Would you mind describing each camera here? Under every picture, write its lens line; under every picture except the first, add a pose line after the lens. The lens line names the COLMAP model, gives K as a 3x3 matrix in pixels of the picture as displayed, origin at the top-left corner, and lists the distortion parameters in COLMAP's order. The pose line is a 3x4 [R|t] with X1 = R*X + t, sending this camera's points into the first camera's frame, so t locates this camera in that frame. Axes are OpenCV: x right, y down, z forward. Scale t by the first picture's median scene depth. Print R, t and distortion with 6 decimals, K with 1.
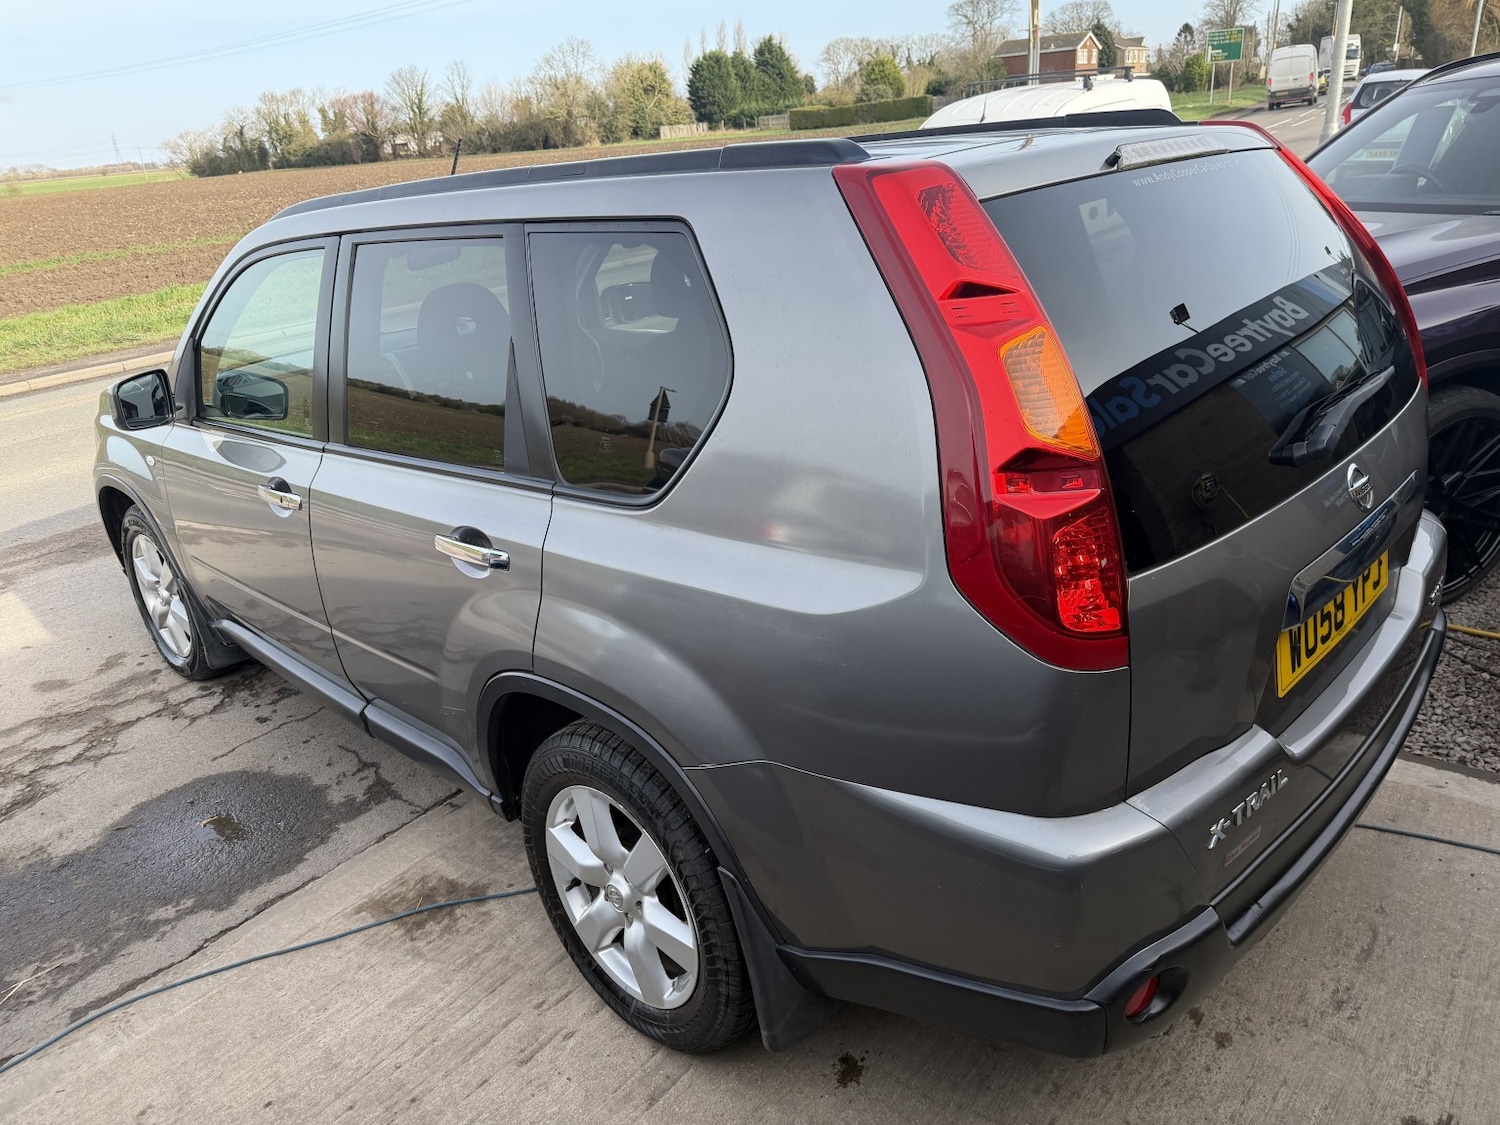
lens RADIAL K [[1065.6, 0, 742.7], [0, 1065.6, 559.5], [0, 0, 1]] dist [0.012824, -0.014095]
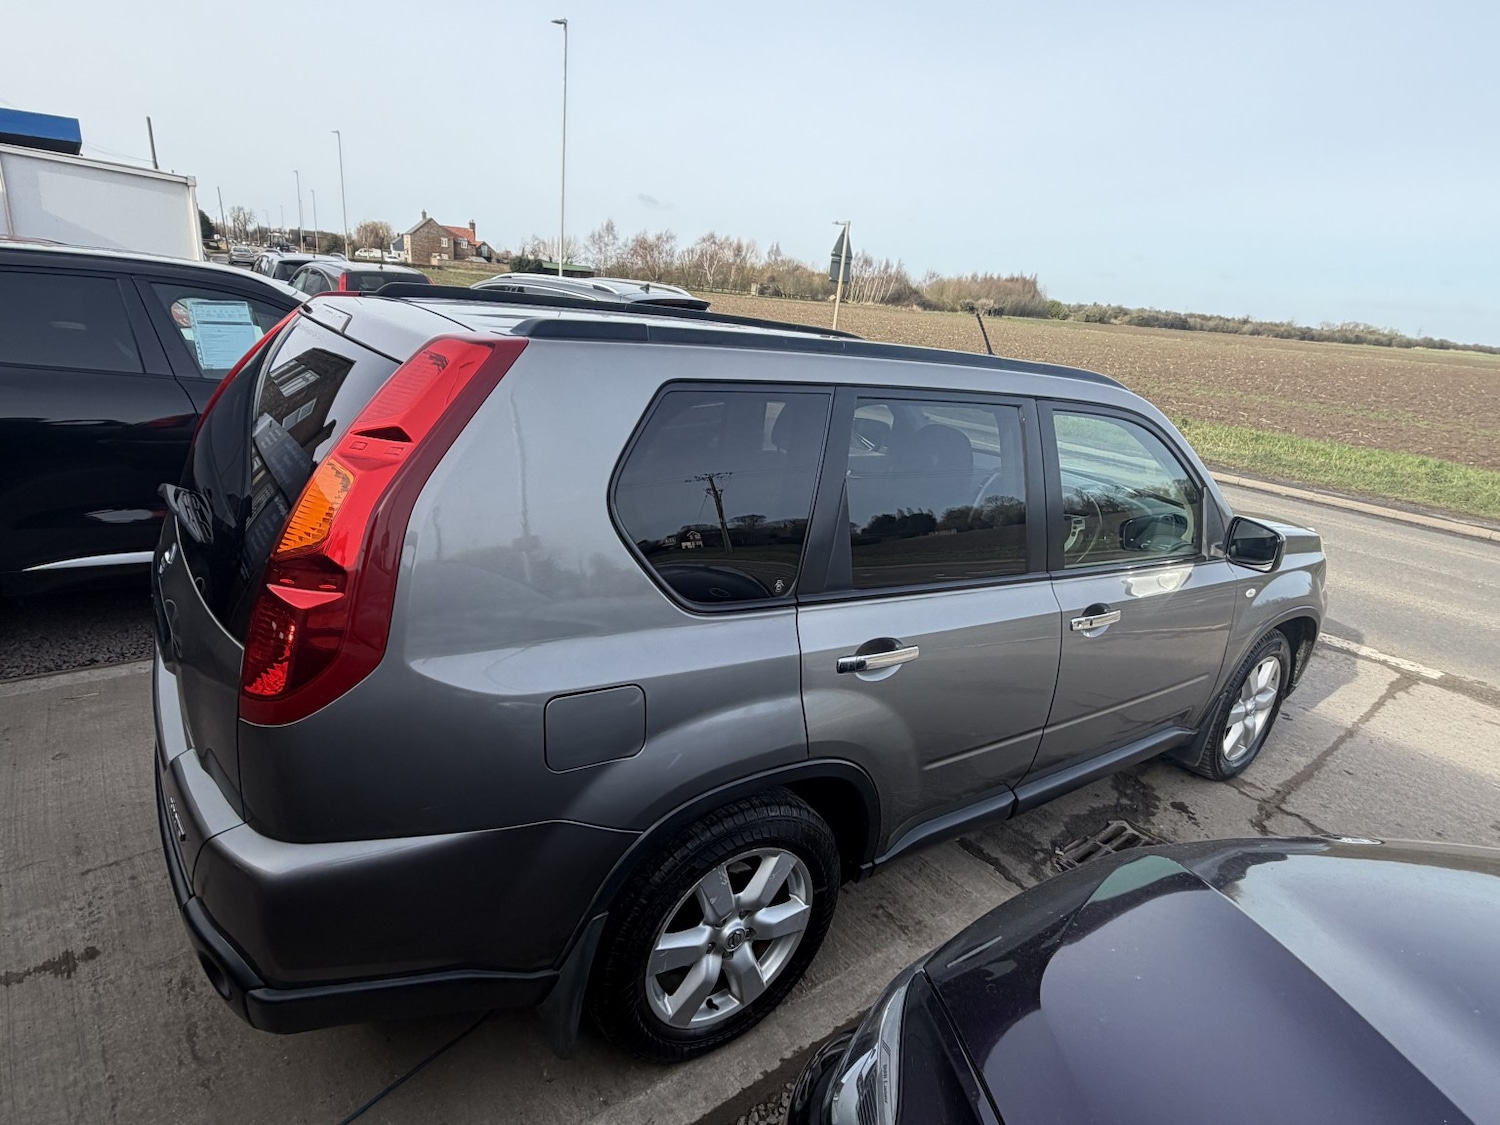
lens RADIAL K [[833.0, 0, 745.4], [0, 833.0, 570.7], [0, 0, 1]] dist [-0.000473, -0.000085]
pose [[-0.182657, 0.380515, -0.906557, 0.853178], [-0.439328, 0.793304, 0.421497, -0.498435], [0.879561, 0.475265, 0.022268, 0.994446]]
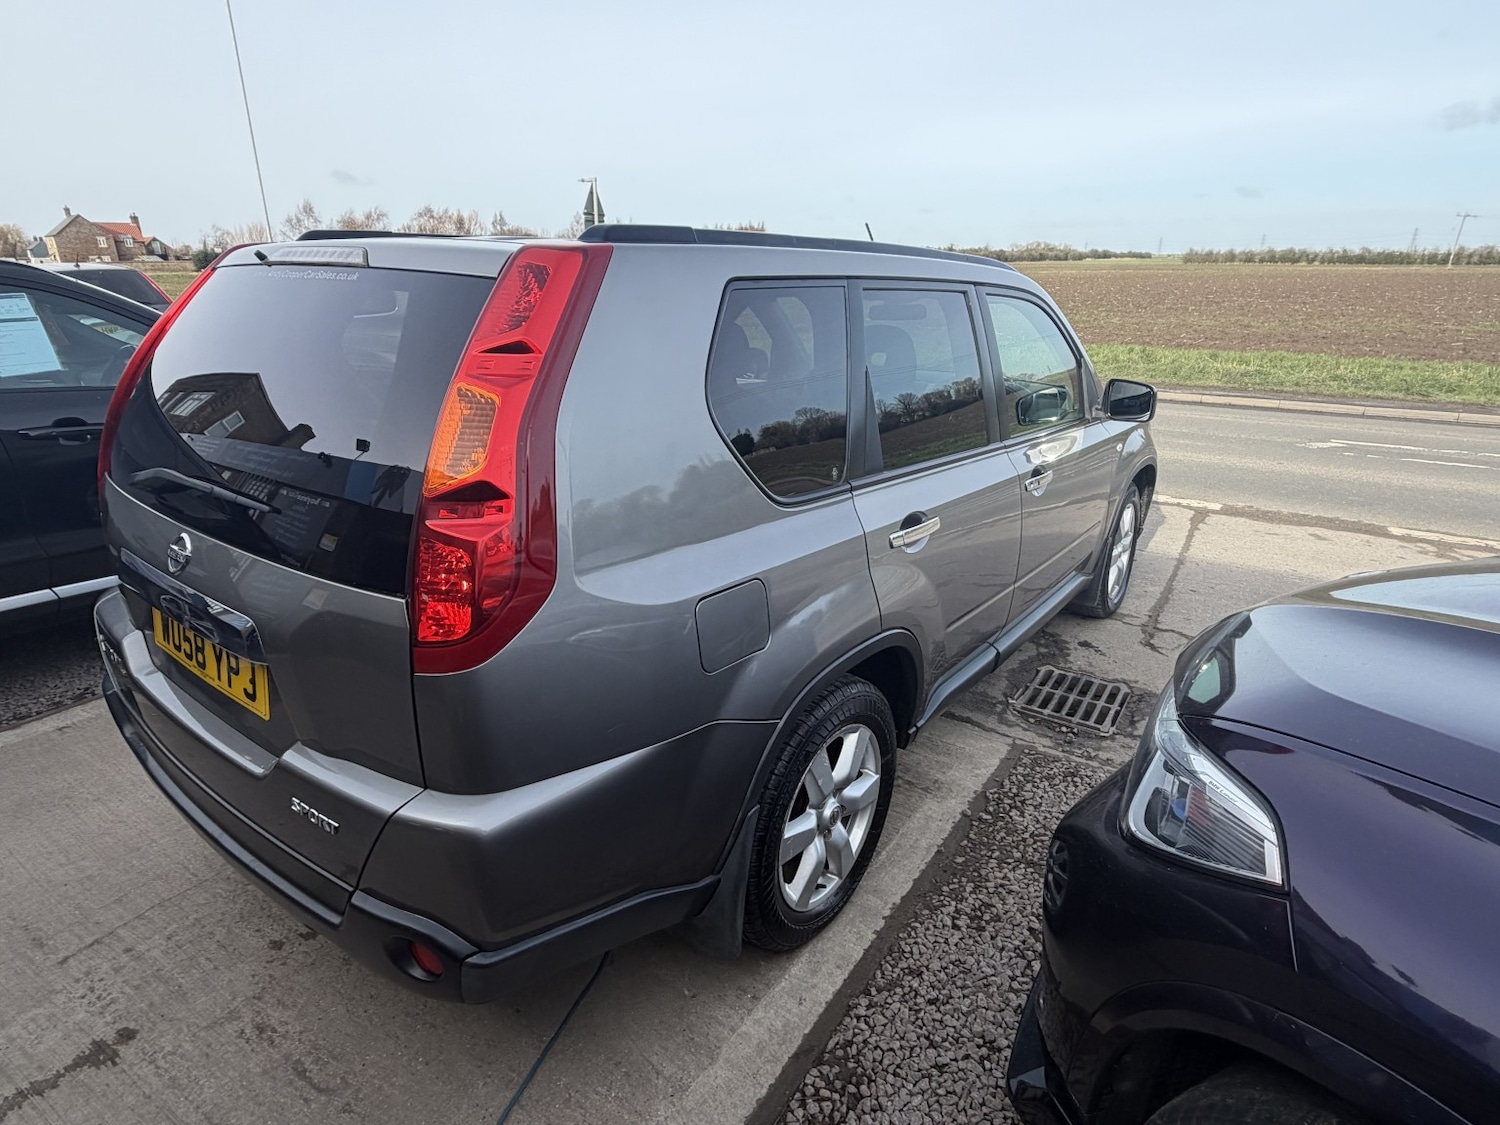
lens RADIAL K [[833.0, 0, 747.9], [0, 833.0, 568.4], [0, 0, 1]] dist [-0.000473, -0.000085]
pose [[0.122667, 0.420218, -0.899094, 0.901108], [-0.385055, 0.855122, 0.347131, -0.370625], [0.914705, 0.303619, 0.266702, 0.815583]]
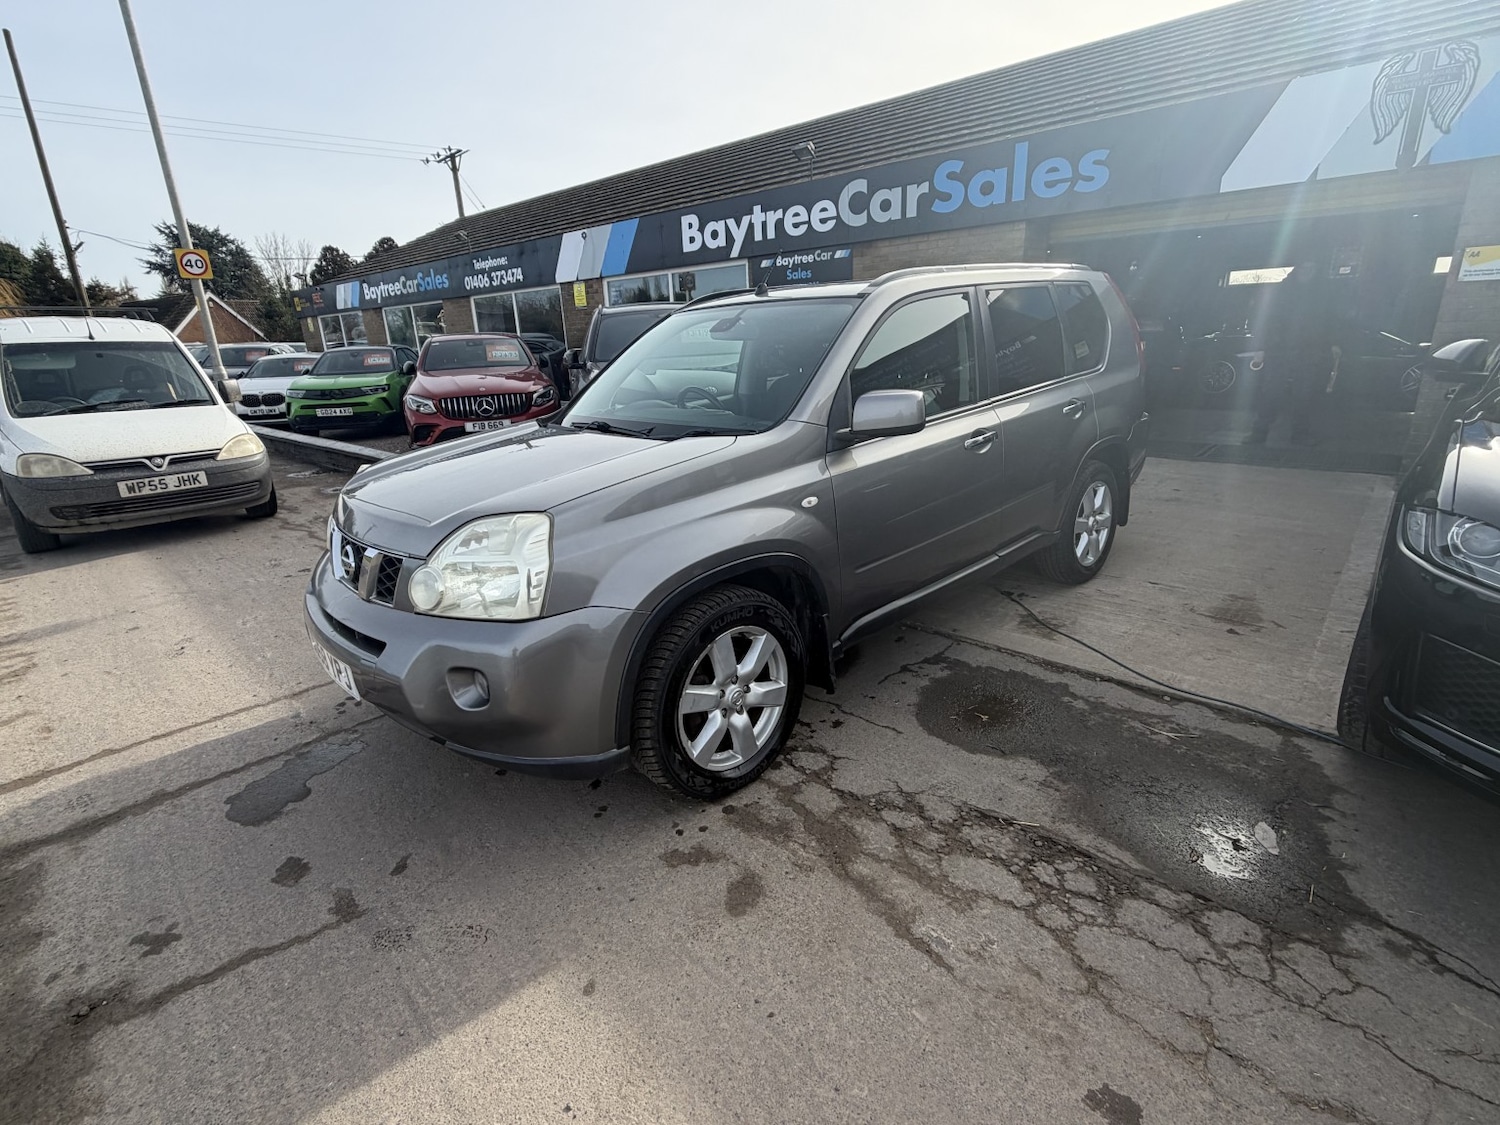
lens RADIAL K [[720.7, 0, 754.4], [0, 720.7, 559.7], [0, 0, 1]] dist [0.000141, -0.000609]
pose [[0.044673, -0.223835, 0.973603, -1.512270], [0.411782, 0.892058, 0.186193, -0.235931], [-0.910187, 0.392595, 0.132022, 1.200698]]
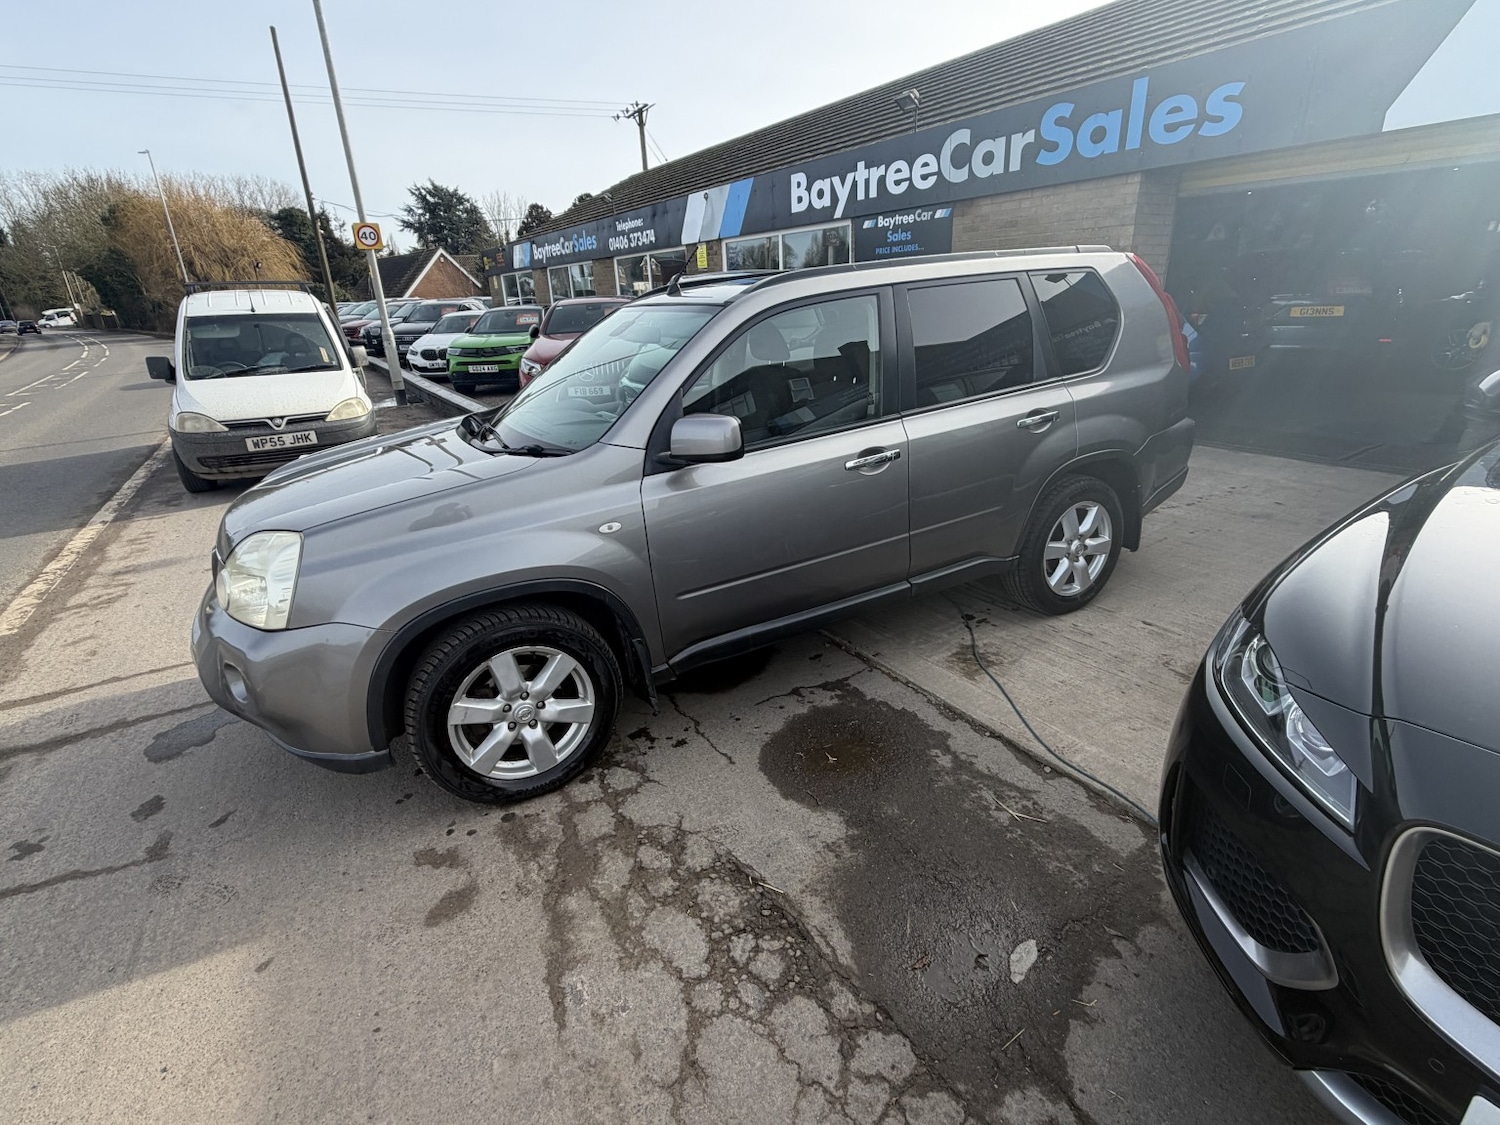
lens RADIAL K [[720.7, 0, 749.5], [0, 720.7, 560.8], [0, 0, 1]] dist [0.000141, -0.000609]
pose [[0.301022, -0.272826, 0.913757, -1.396125], [0.380076, 0.913130, 0.147429, -0.139893], [-0.874602, 0.302918, 0.378567, 0.785273]]
